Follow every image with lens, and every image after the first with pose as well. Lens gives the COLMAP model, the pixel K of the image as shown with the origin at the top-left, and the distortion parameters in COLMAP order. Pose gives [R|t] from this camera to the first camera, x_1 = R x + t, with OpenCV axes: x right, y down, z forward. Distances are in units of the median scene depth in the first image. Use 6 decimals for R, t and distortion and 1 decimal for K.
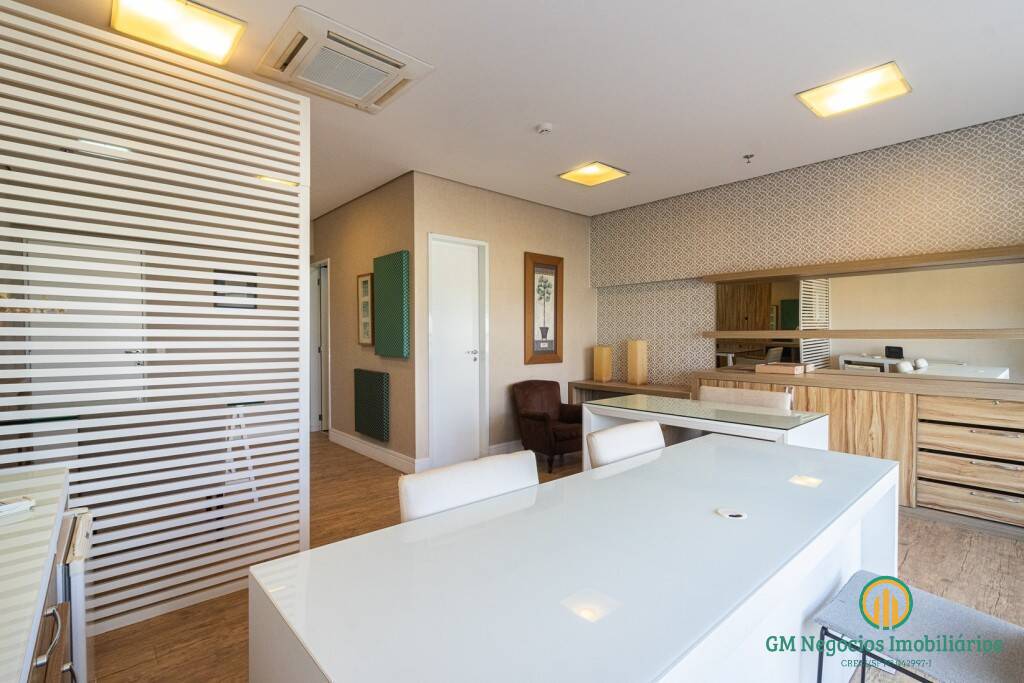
lens RADIAL K [[471.3, 0, 513.1], [0, 471.3, 343.2], [0, 0, 1]] dist [0.001533, 0.000773]
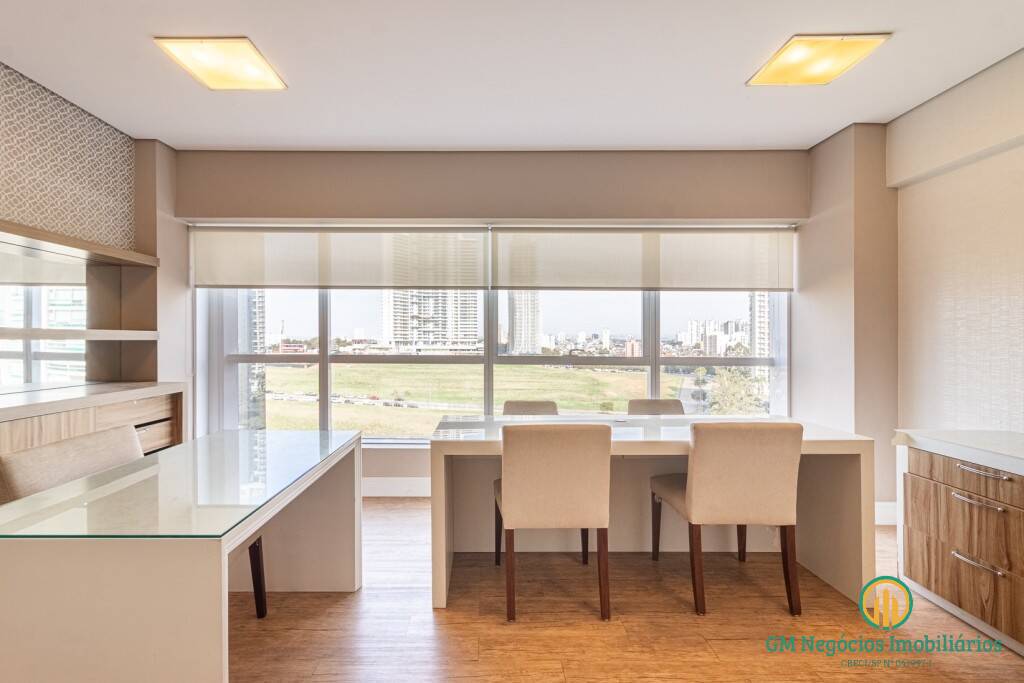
lens RADIAL K [[471.3, 0, 477.2], [0, 471.3, 348.1], [0, 0, 1]] dist [0.001533, 0.000773]
pose [[-0.736845, -0.011395, 0.675966, -0.126085], [0.008443, 0.999625, 0.026055, -0.006979], [-0.676009, 0.024906, -0.736472, 0.699590]]
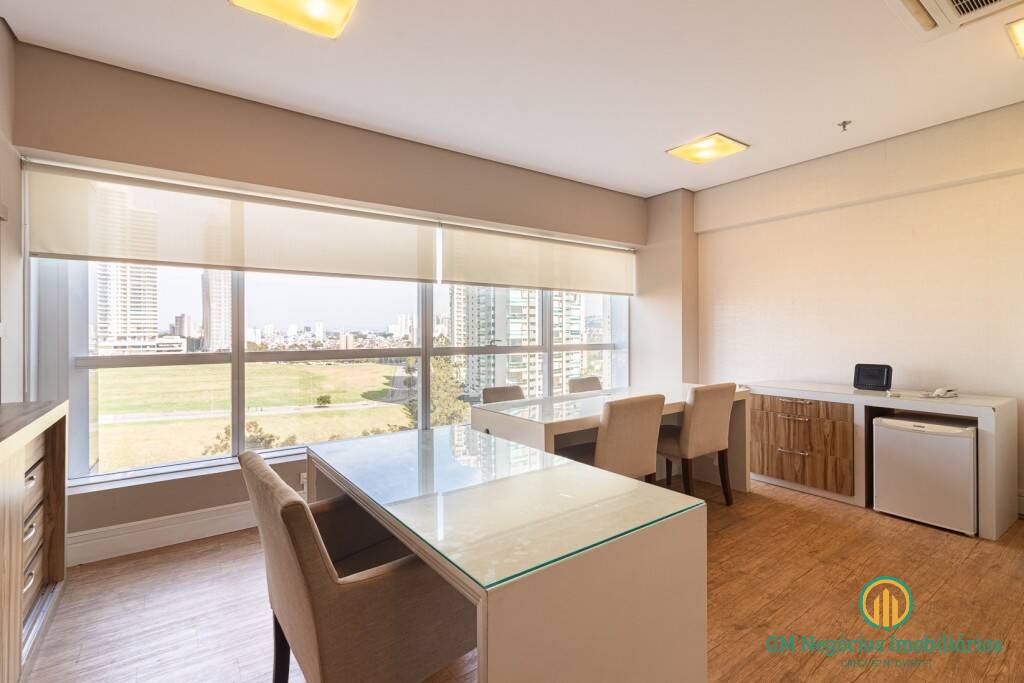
lens RADIAL K [[471.3, 0, 478.4], [0, 471.3, 337.9], [0, 0, 1]] dist [0.001533, 0.000773]
pose [[-0.992510, 0.007391, 0.121940, 0.180040], [0.010681, 0.999596, 0.026350, -0.009996], [-0.121696, 0.027455, -0.992188, 0.873217]]
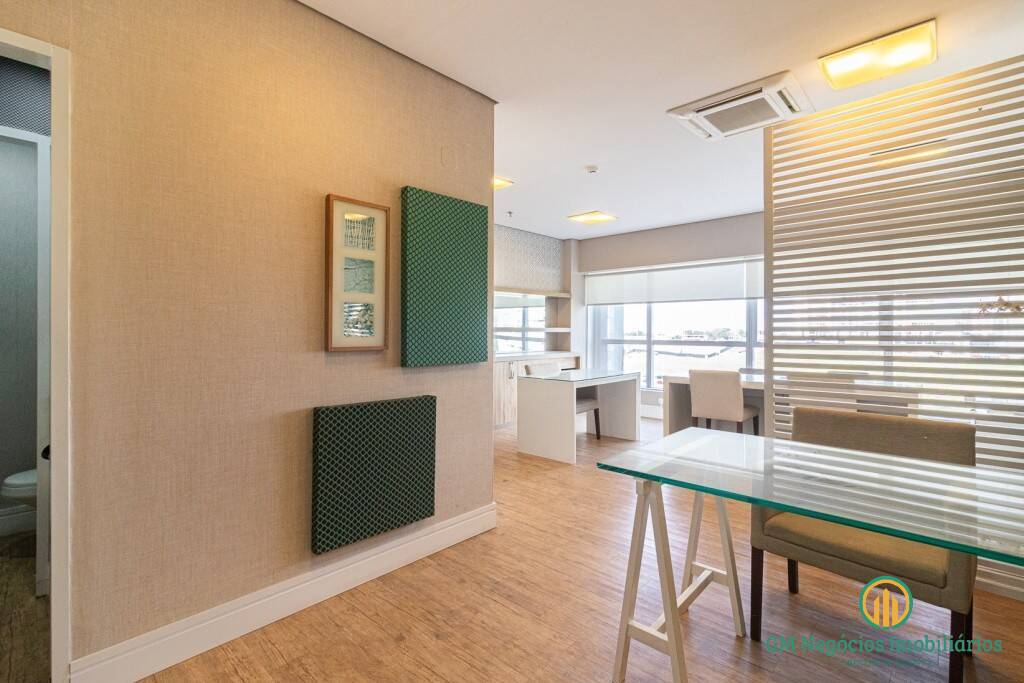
lens RADIAL K [[471.3, 0, 520.6], [0, 471.3, 335.3], [0, 0, 1]] dist [0.001533, 0.000773]
pose [[-0.094394, -0.010341, 0.995481, -0.716498], [0.011808, 0.999864, 0.011506, -0.012884], [-0.995465, 0.012841, -0.094259, 0.793615]]
